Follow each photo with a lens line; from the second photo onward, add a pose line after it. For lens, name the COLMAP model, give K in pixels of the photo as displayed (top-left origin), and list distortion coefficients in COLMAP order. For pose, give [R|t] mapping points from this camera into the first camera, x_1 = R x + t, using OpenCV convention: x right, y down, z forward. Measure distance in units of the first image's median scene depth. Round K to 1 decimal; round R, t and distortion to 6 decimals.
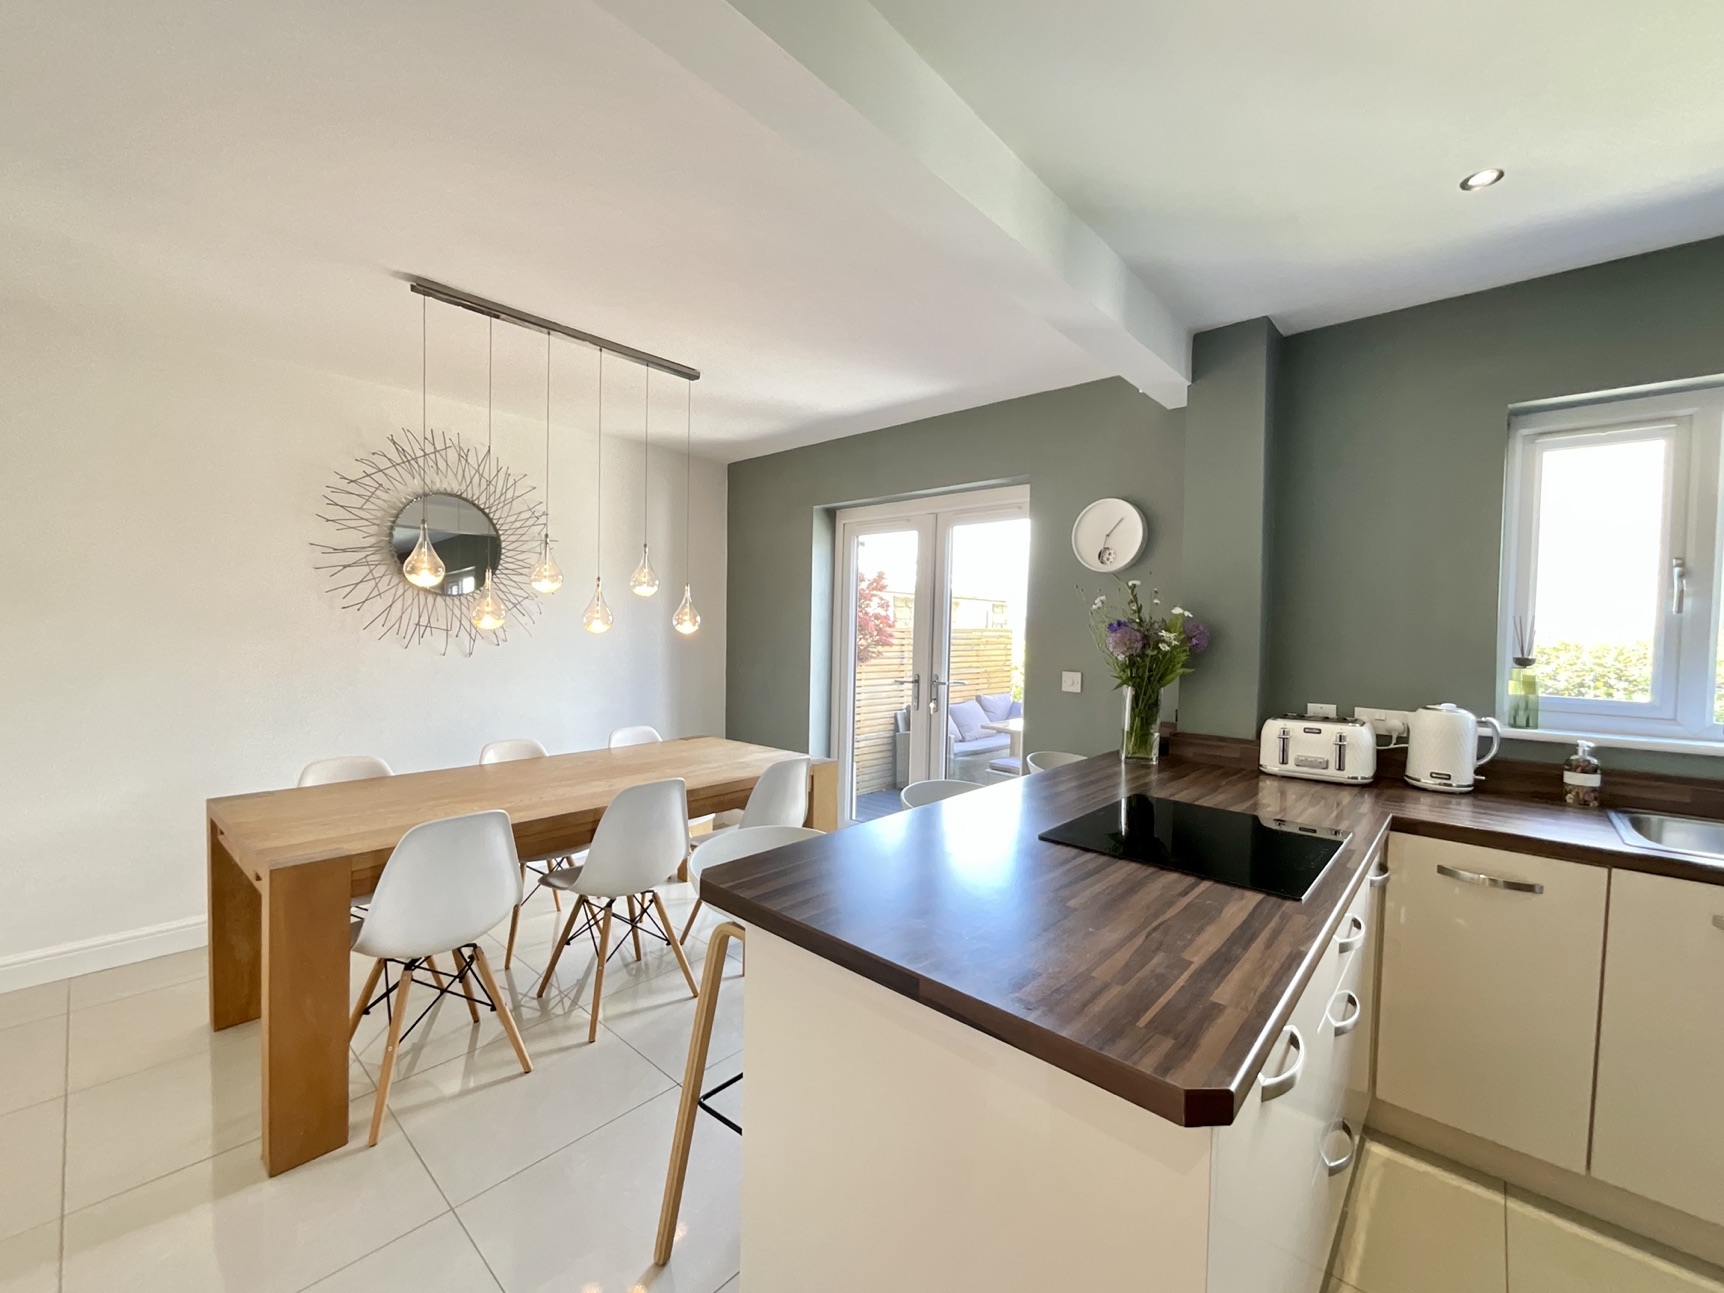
lens RADIAL K [[706.0, 0, 849.5], [0, 706.0, 654.2], [0, 0, 1]] dist [0.003524, -0.002090]
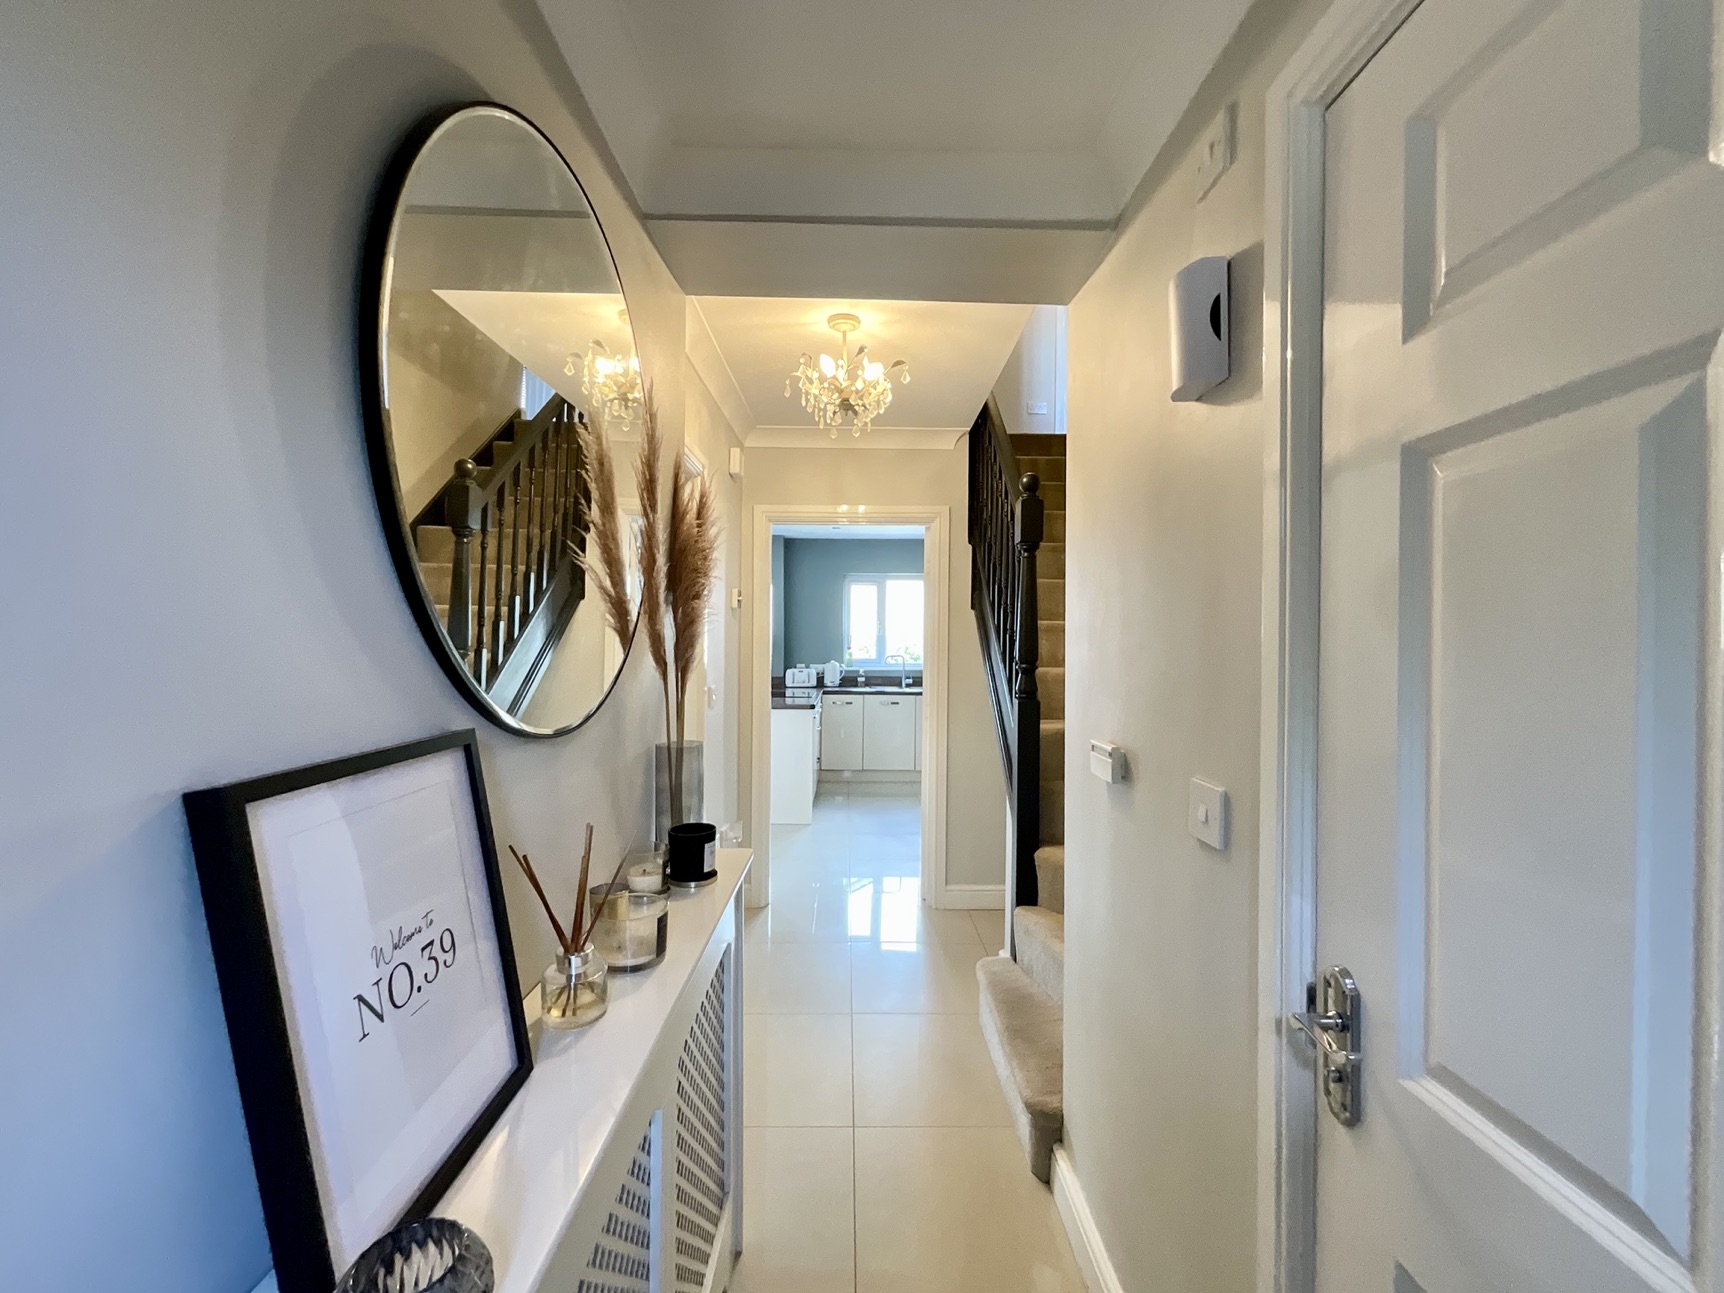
lens RADIAL K [[706.0, 0, 858.9], [0, 706.0, 644.9], [0, 0, 1]] dist [0.003524, -0.002090]
pose [[0.726369, -0.010256, 0.687229, -1.295674], [0.031388, 0.999340, -0.018262, 0.055623], [-0.686588, 0.034835, 0.726211, -1.442470]]
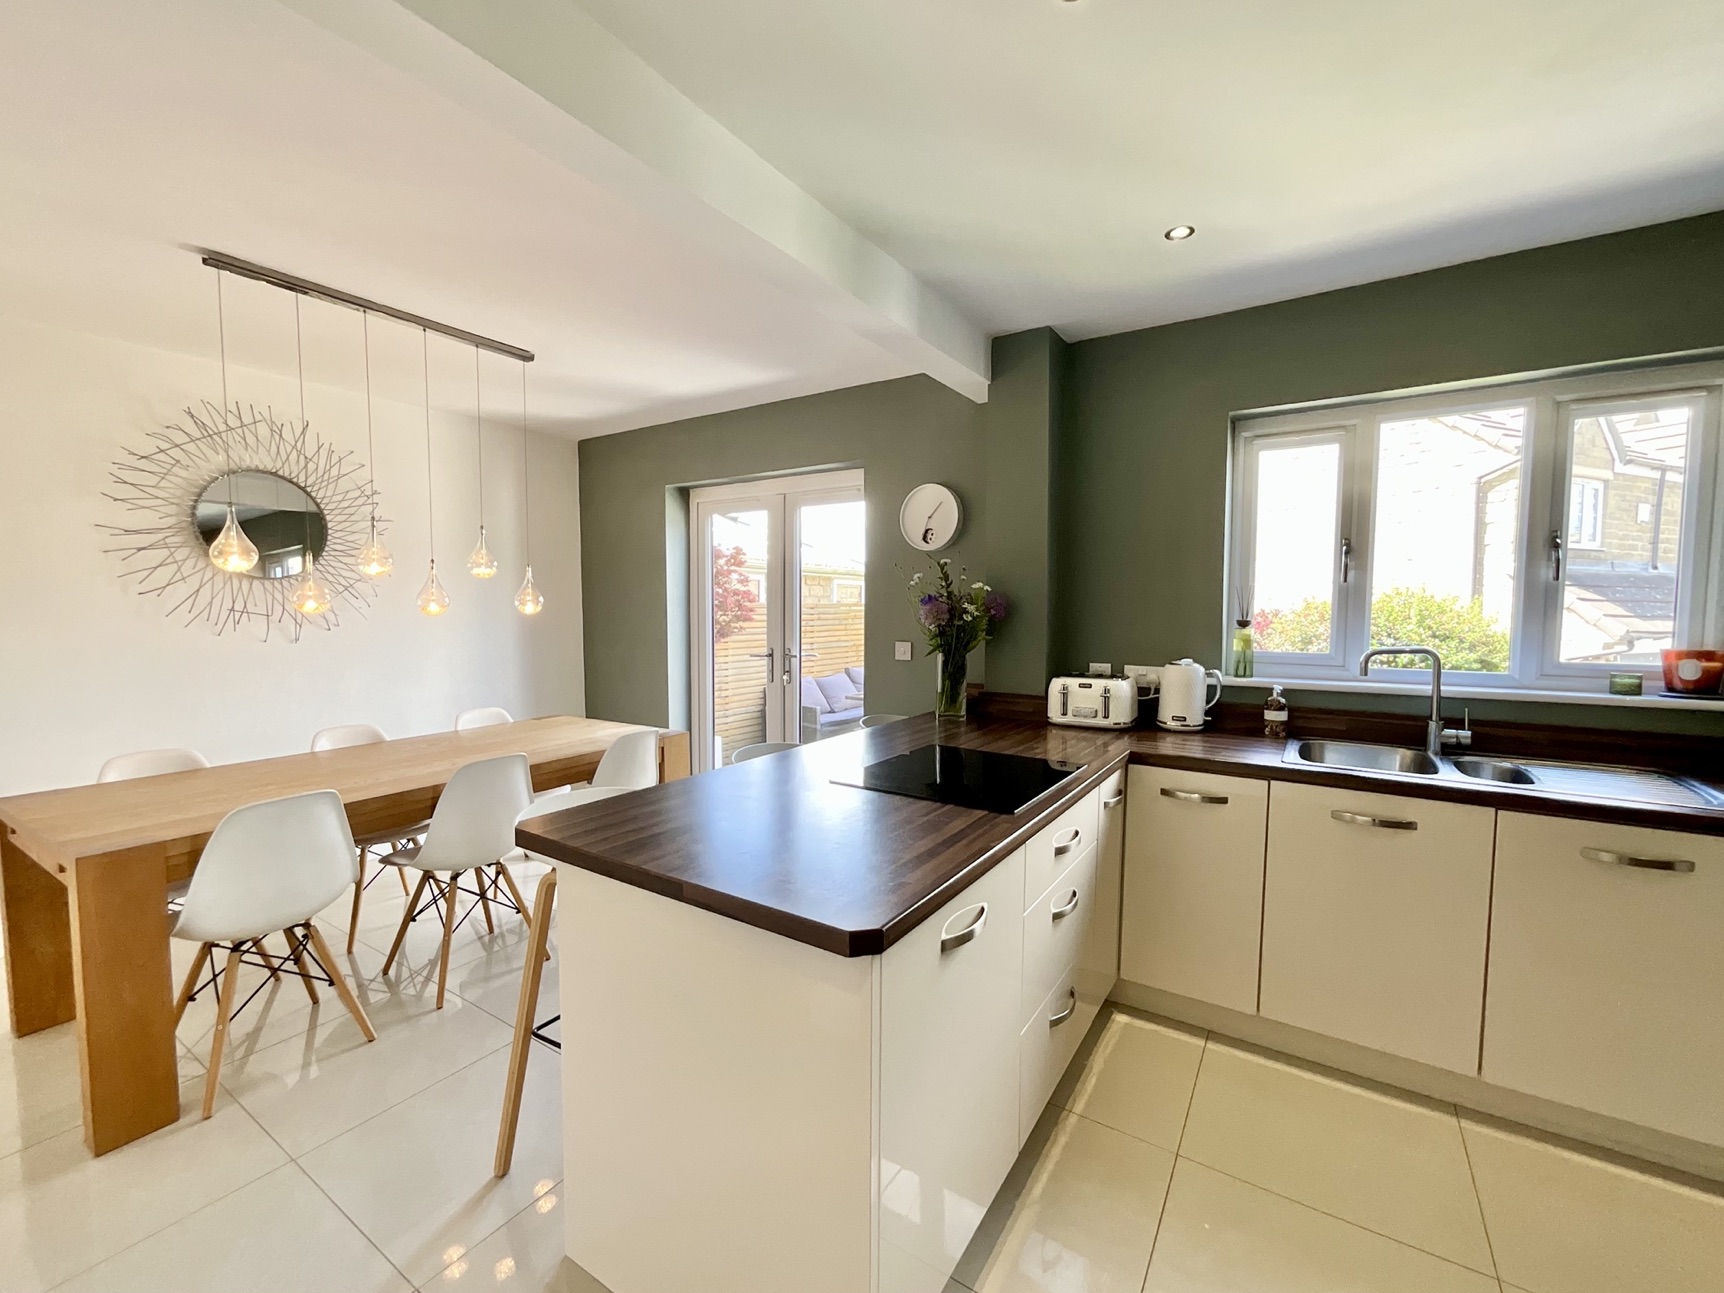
lens RADIAL K [[706.0, 0, 845.5], [0, 706.0, 654.0], [0, 0, 1]] dist [0.003524, -0.002090]
pose [[0.986627, -0.029198, 0.160360, 0.069585], [0.023666, 0.999061, 0.036300, 0.002762], [-0.161269, -0.032020, 0.986391, -0.101548]]
